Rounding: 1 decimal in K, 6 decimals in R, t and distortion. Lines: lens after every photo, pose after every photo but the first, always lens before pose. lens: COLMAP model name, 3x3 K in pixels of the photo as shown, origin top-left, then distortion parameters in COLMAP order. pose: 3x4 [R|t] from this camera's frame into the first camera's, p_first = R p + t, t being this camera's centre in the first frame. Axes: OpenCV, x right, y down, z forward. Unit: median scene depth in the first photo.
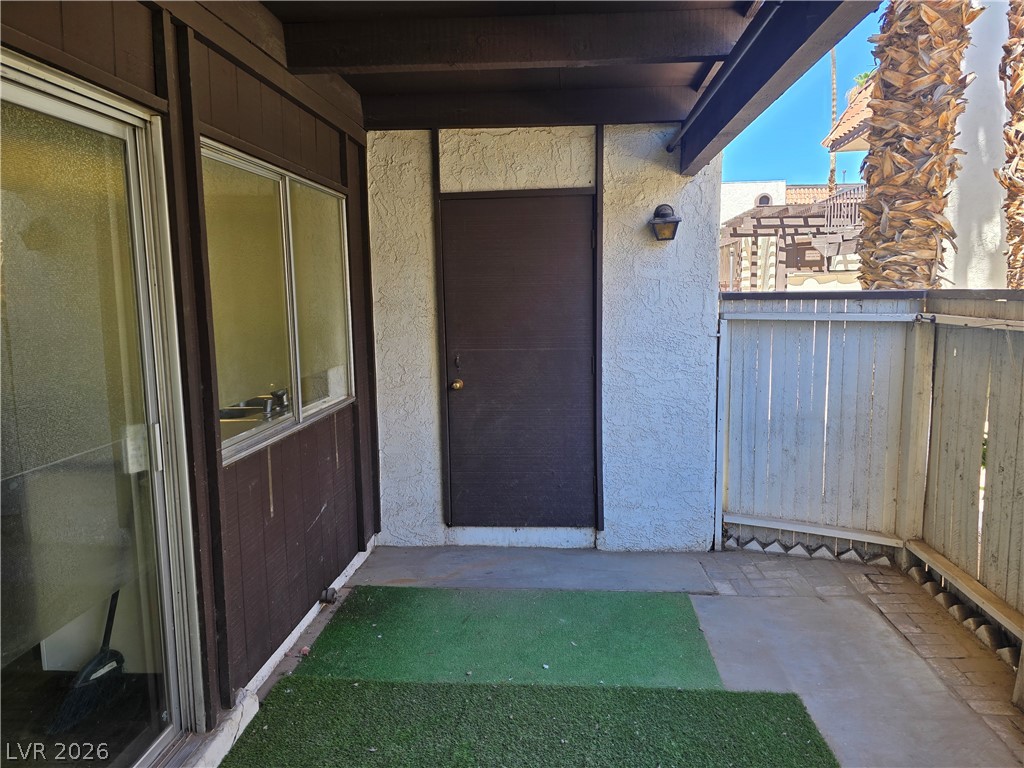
lens RADIAL K [[688.4, 0, 531.1], [0, 688.4, 373.5], [0, 0, 1]] dist [0.053104, -0.050212]
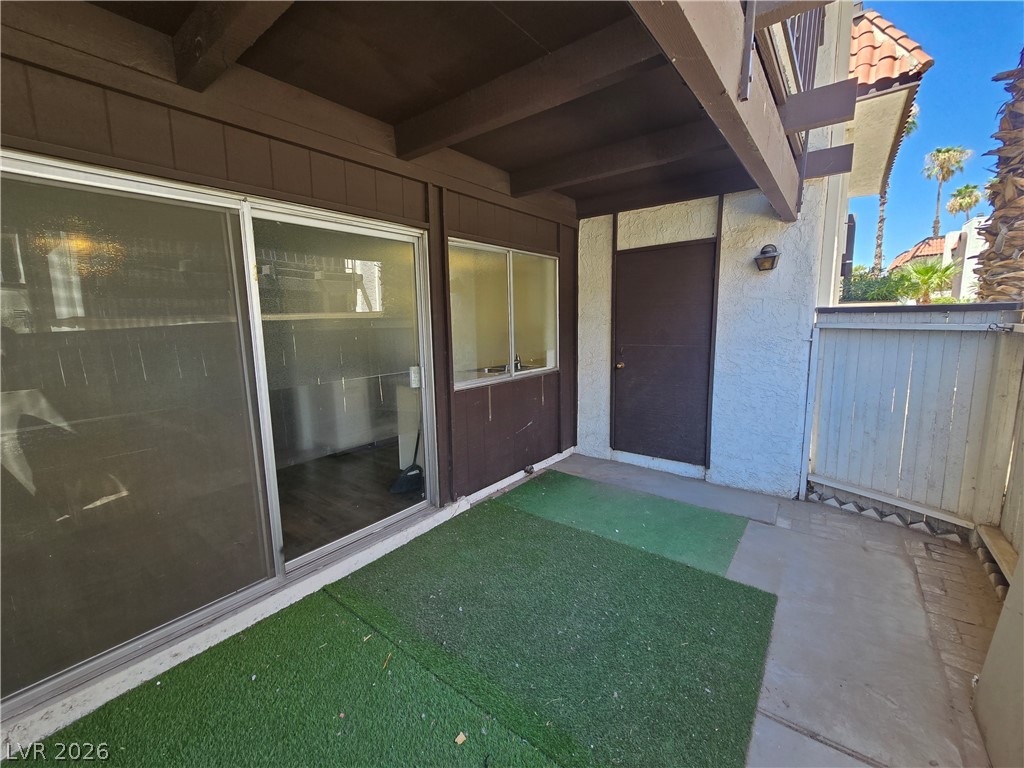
lens RADIAL K [[421.0, 0, 514.5], [0, 421.0, 376.6], [0, 0, 1]] dist [-0.003851, -0.000077]
pose [[0.828170, 0.073936, -0.555578, 0.265377], [-0.058892, 0.997253, 0.044927, 0.013138], [0.557374, -0.004488, 0.830250, 0.012169]]
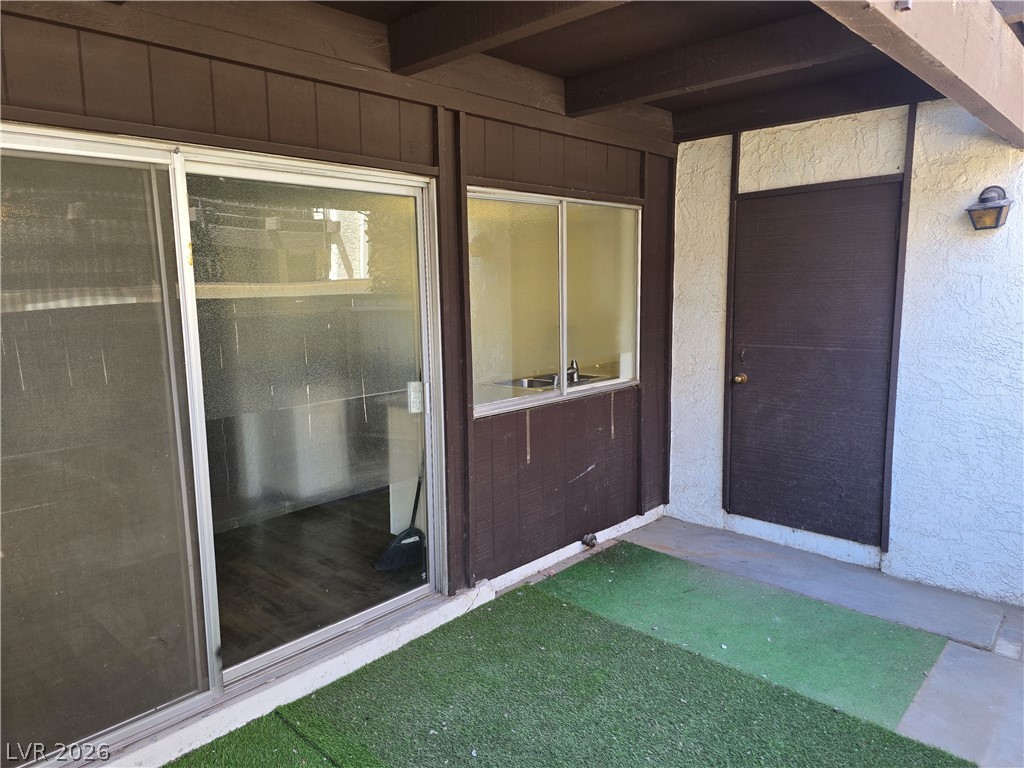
lens RADIAL K [[688.4, 0, 517.7], [0, 688.4, 377.2], [0, 0, 1]] dist [0.053104, -0.050212]
pose [[0.773003, 0.086079, -0.628536, 0.308140], [-0.069593, 0.996278, 0.050853, -0.016426], [0.630574, 0.004432, 0.776116, -0.021989]]
